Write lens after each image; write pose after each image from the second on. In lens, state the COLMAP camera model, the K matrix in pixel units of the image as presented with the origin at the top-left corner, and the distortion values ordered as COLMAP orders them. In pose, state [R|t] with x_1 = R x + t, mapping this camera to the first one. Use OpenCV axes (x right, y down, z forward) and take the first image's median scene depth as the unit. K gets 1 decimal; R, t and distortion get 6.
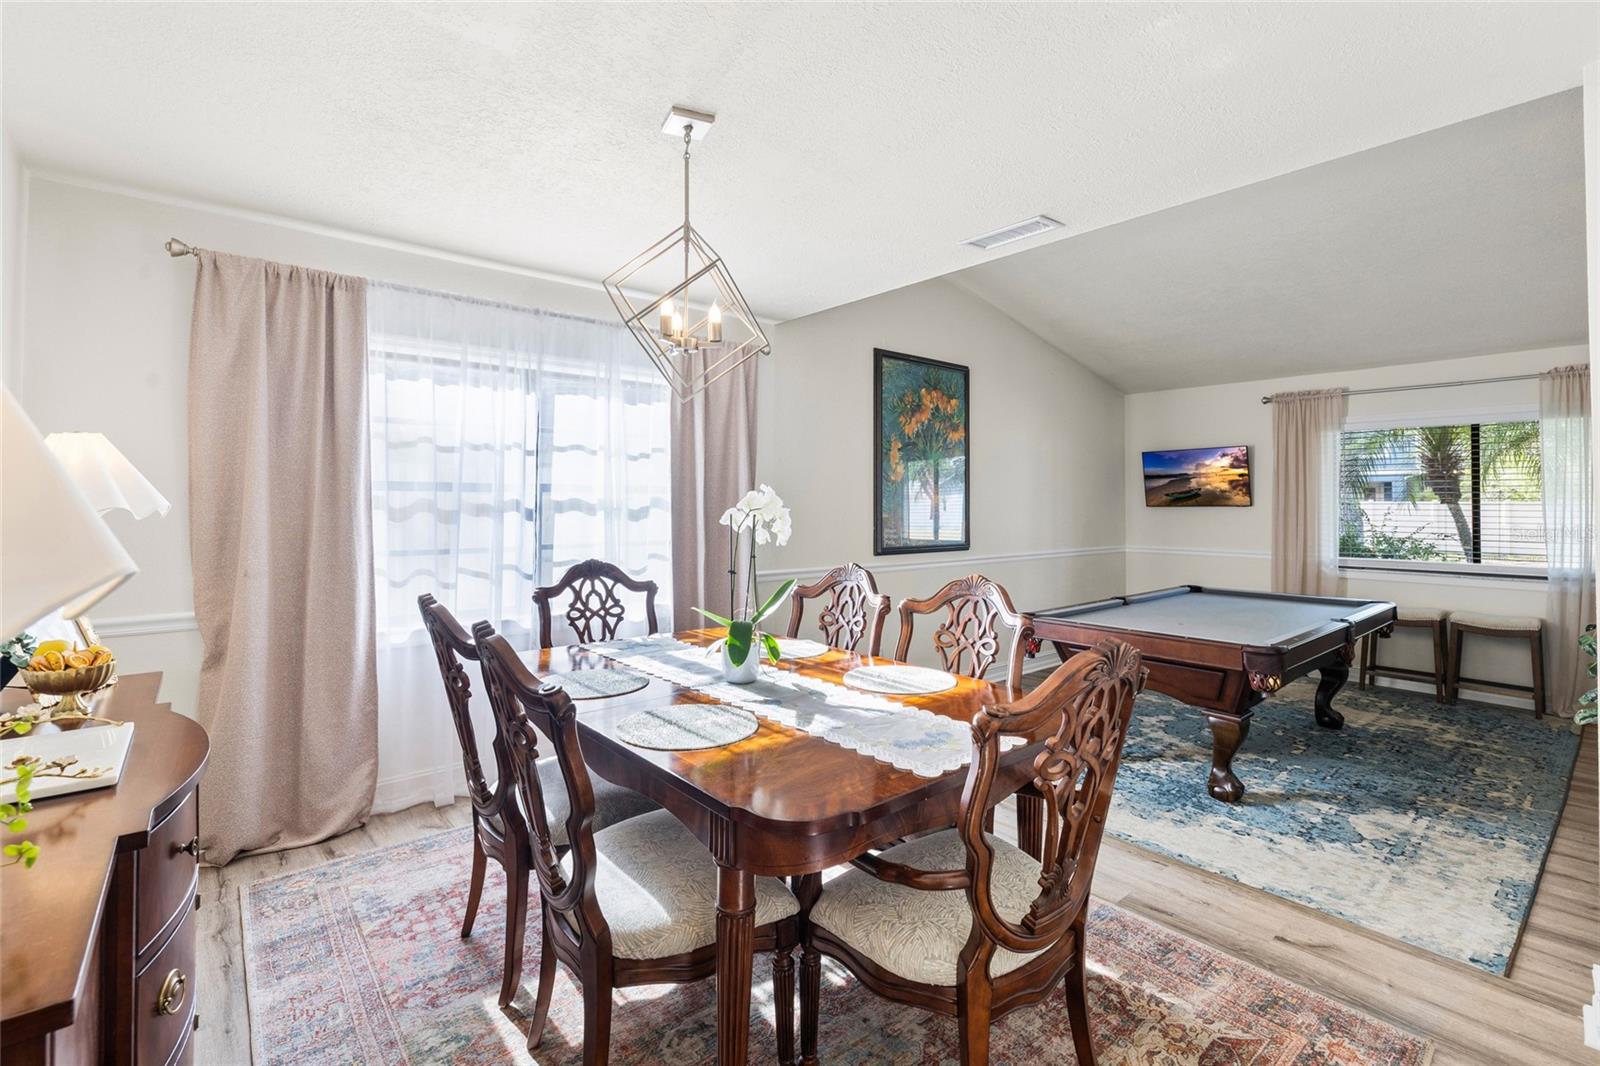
lens RADIAL K [[719.2, 0, 807.9], [0, 719.2, 504.2], [0, 0, 1]] dist [-0.011670, 0.000214]
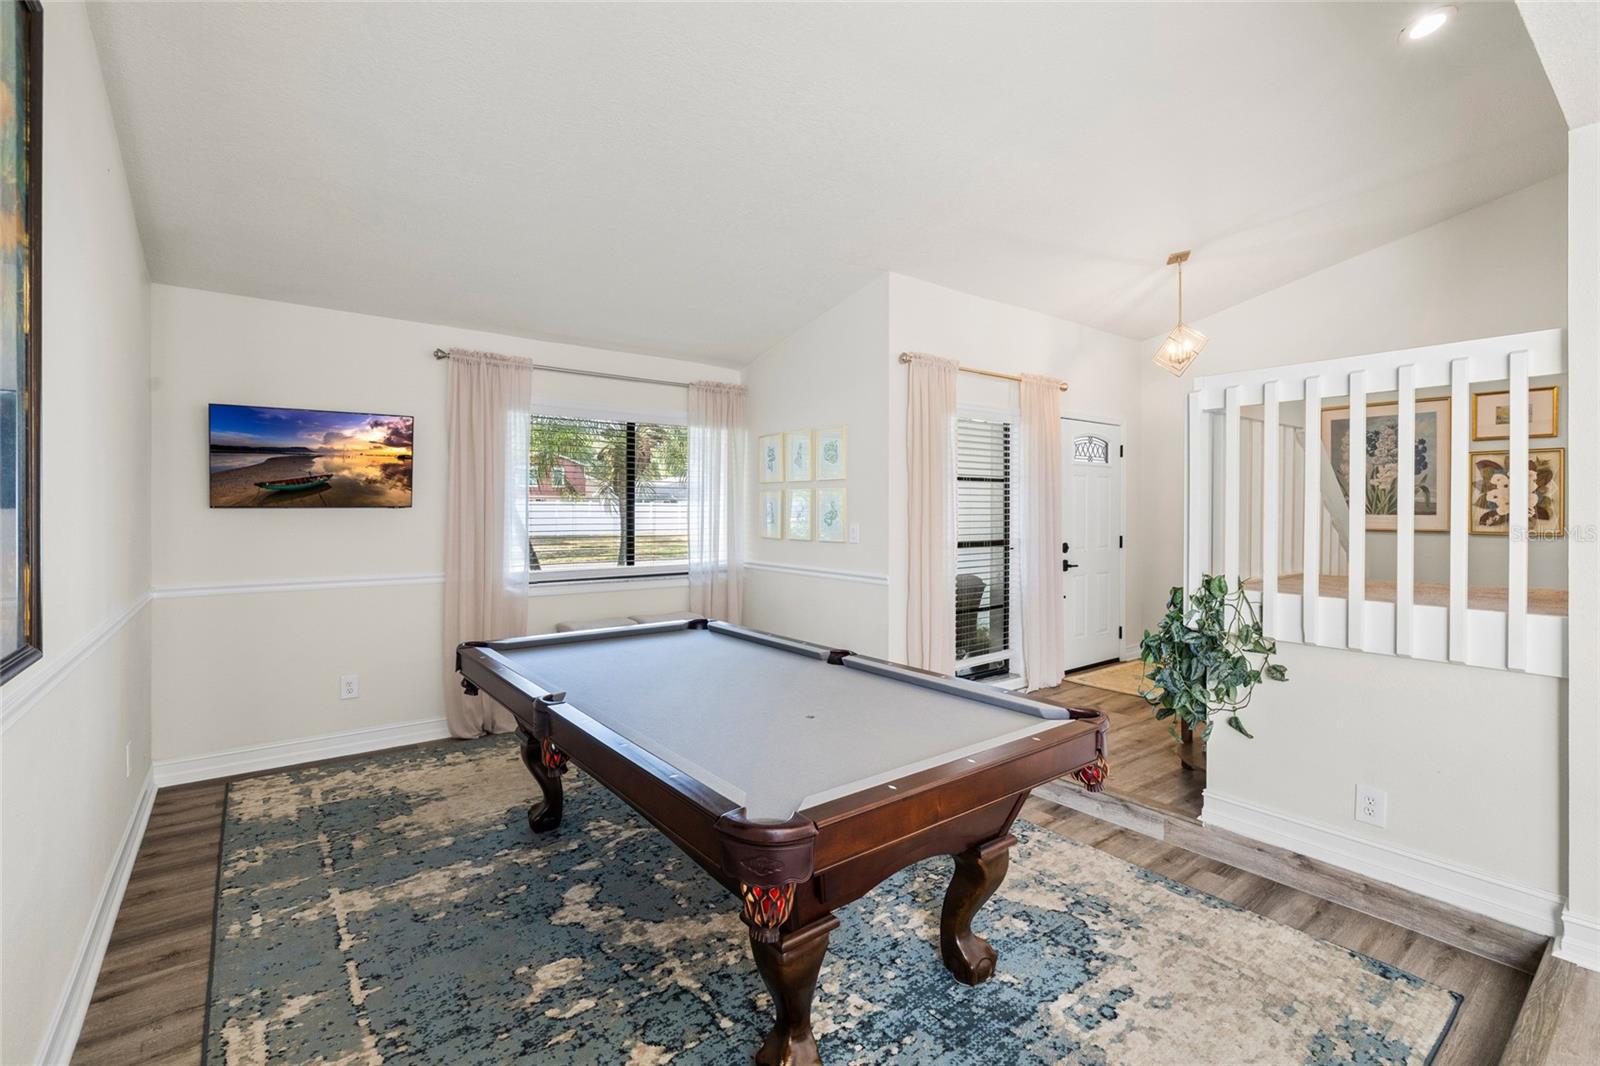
lens RADIAL K [[709.3, 0, 797.1], [0, 709.3, 525.7], [0, 0, 1]] dist [-0.004641, 0.000408]
pose [[0.047463, -0.024927, 0.998562, -0.031214], [-0.007460, 0.999652, 0.025308, 0.003123], [-0.998845, -0.008651, 0.047260, 1.034498]]
